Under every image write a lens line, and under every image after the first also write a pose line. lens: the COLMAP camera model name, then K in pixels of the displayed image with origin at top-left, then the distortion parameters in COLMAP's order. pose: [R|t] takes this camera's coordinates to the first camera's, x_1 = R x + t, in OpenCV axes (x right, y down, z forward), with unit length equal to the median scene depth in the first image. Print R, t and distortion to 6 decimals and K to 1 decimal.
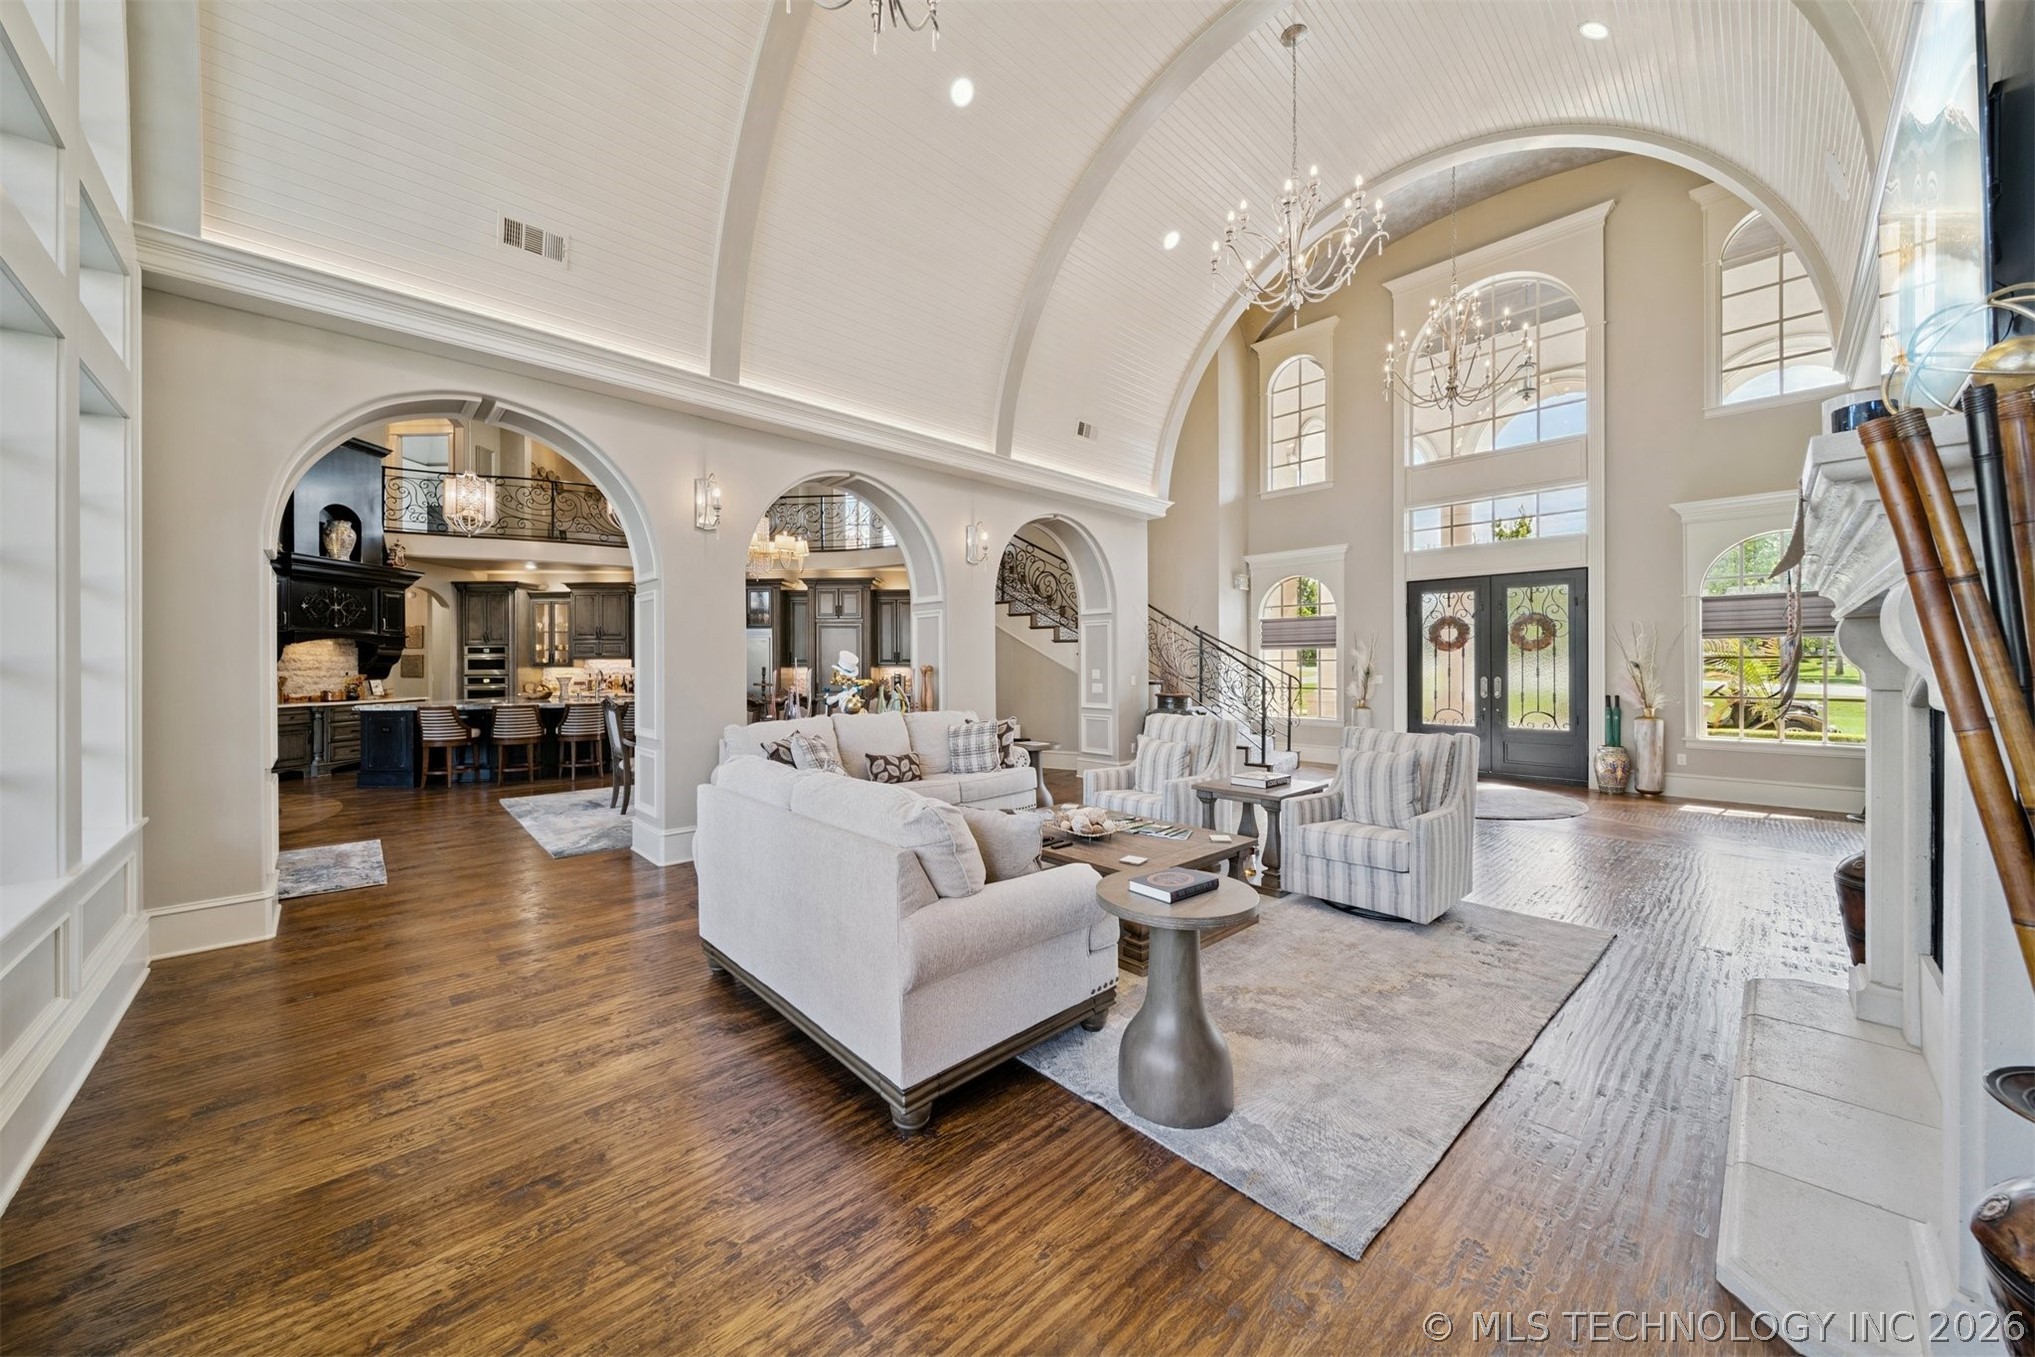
lens RADIAL K [[717.8, 0, 1006.6], [0, 717.8, 665.4], [0, 0, 1]] dist [0.000140, -0.000576]
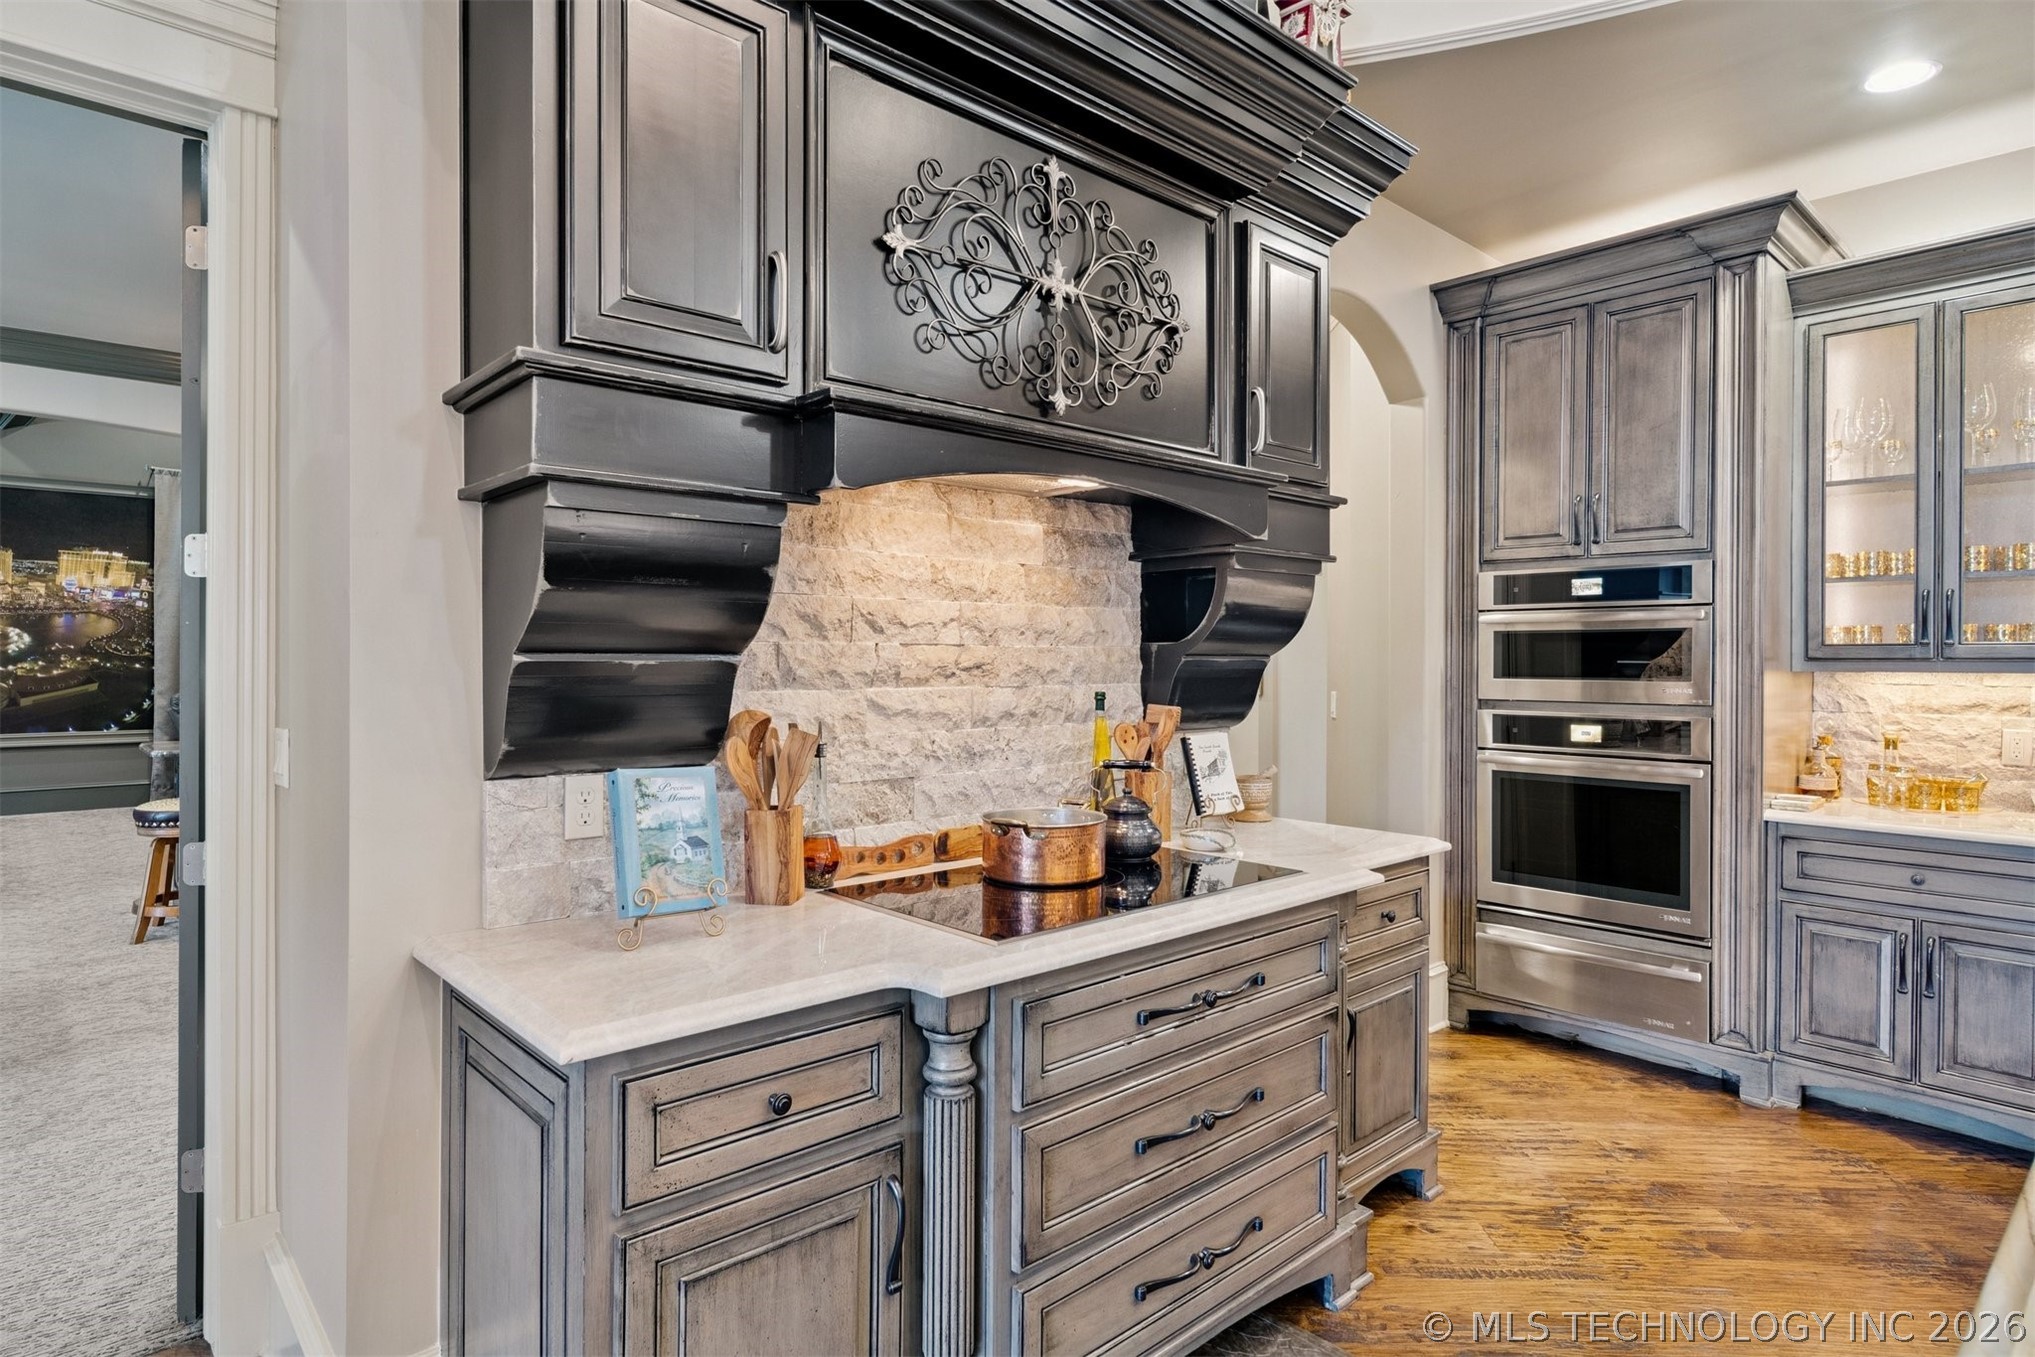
lens RADIAL K [[1103.1, 0, 993.1], [0, 1103.1, 664.2], [0, 0, 1]] dist [0.003595, -0.001058]
pose [[0.696637, 0.008359, -0.717375, -0.776410], [-0.006077, 0.999965, 0.005751, 0.000901], [0.717398, 0.000354, 0.696664, 0.827335]]
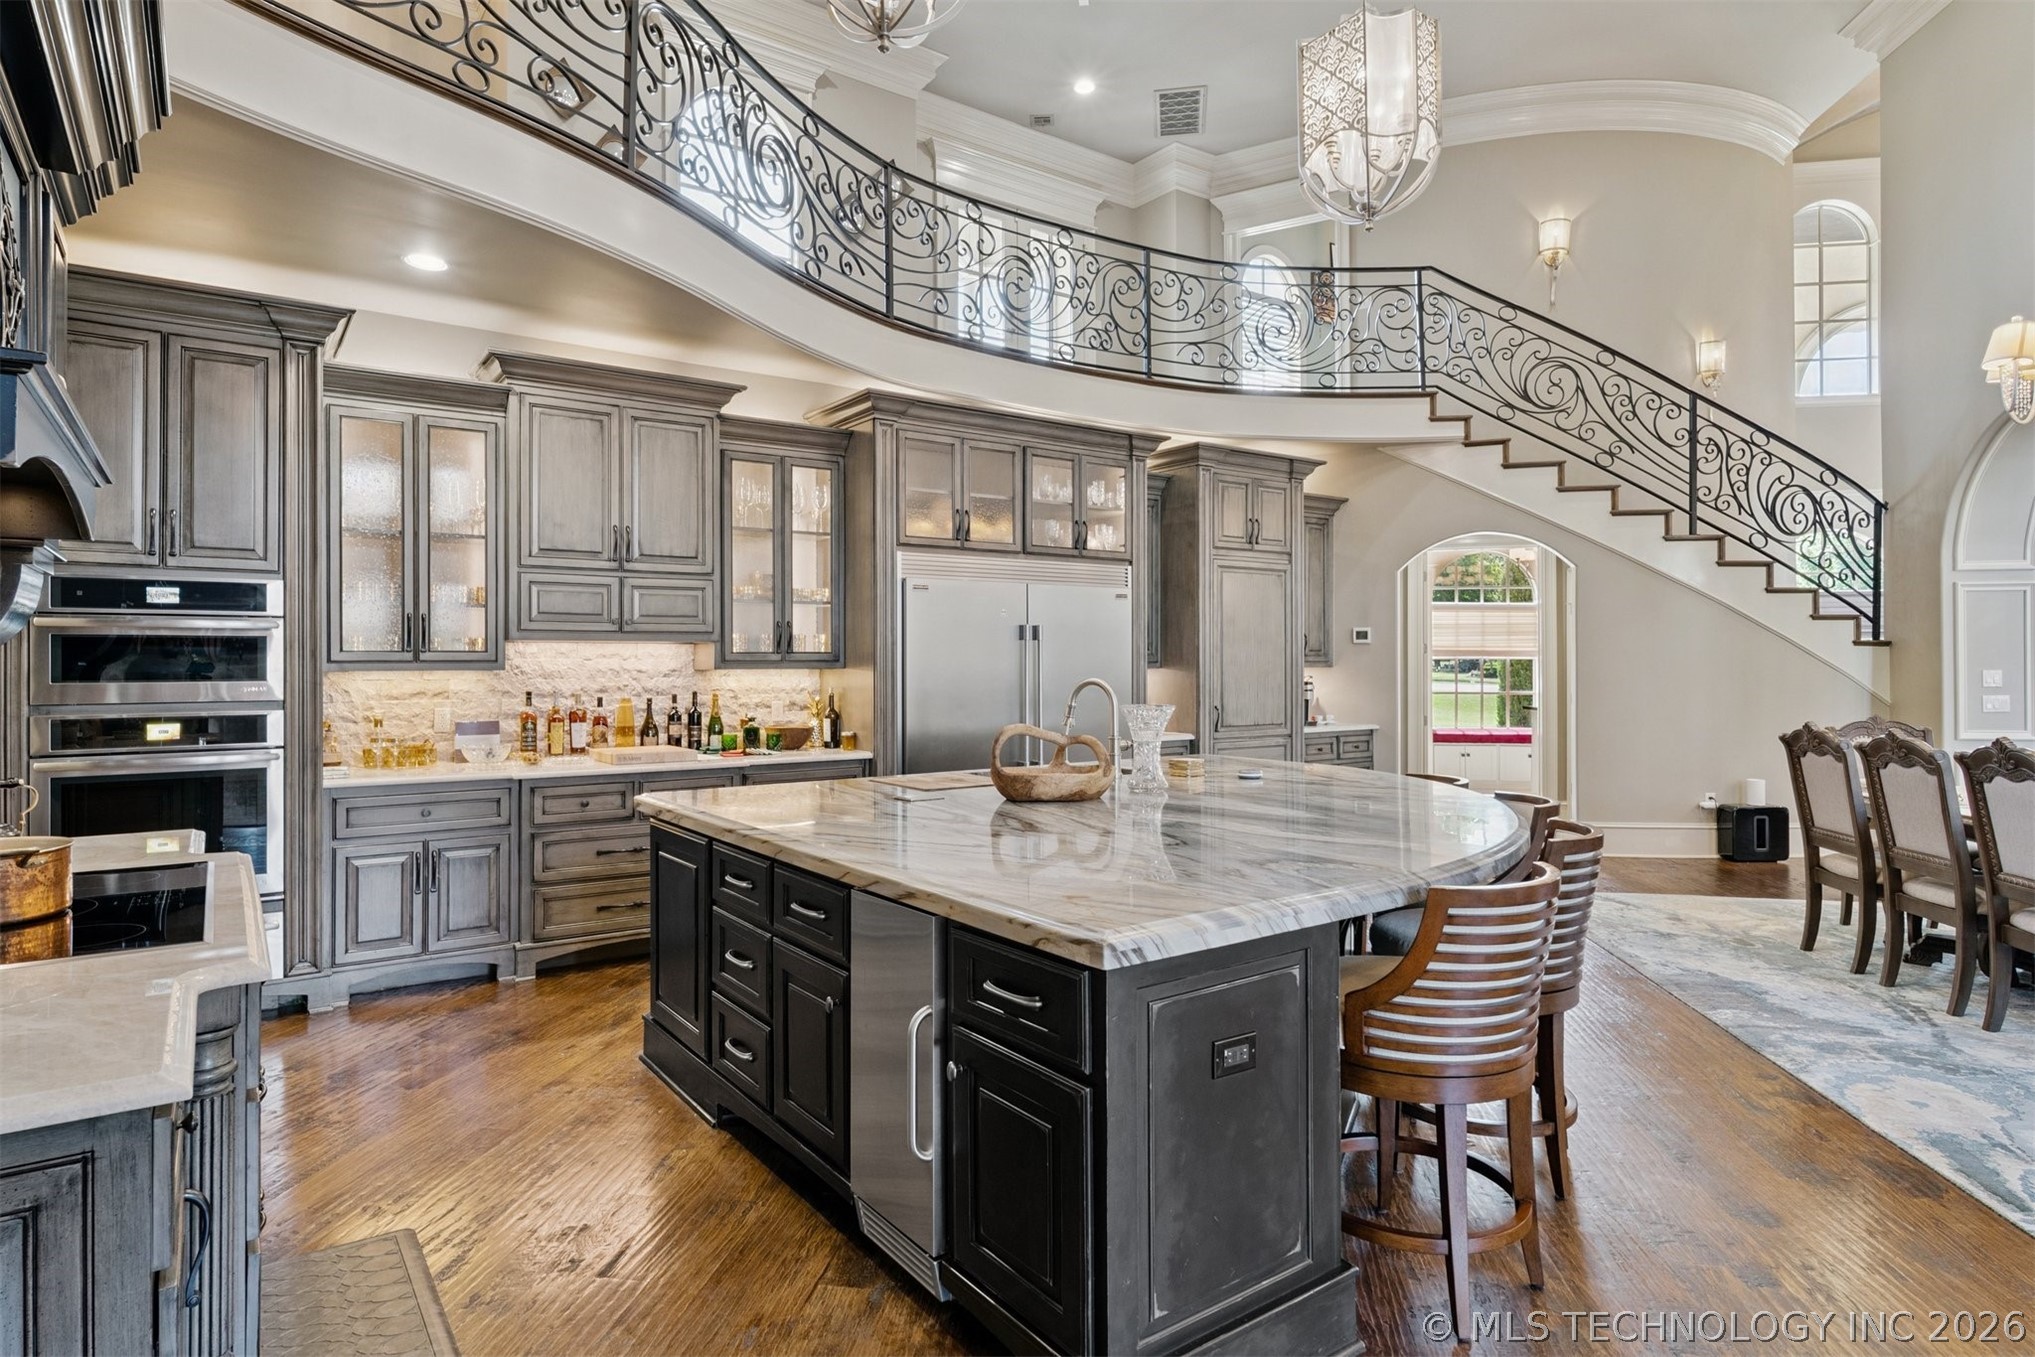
lens RADIAL K [[1103.1, 0, 991.0], [0, 1103.1, 659.6], [0, 0, 1]] dist [0.003595, -0.001058]
pose [[0.794568, 0.002051, 0.607172, -0.919007], [0.000787, 0.999990, -0.004408, 0.001067], [-0.607175, 0.003981, 0.794558, 0.723071]]
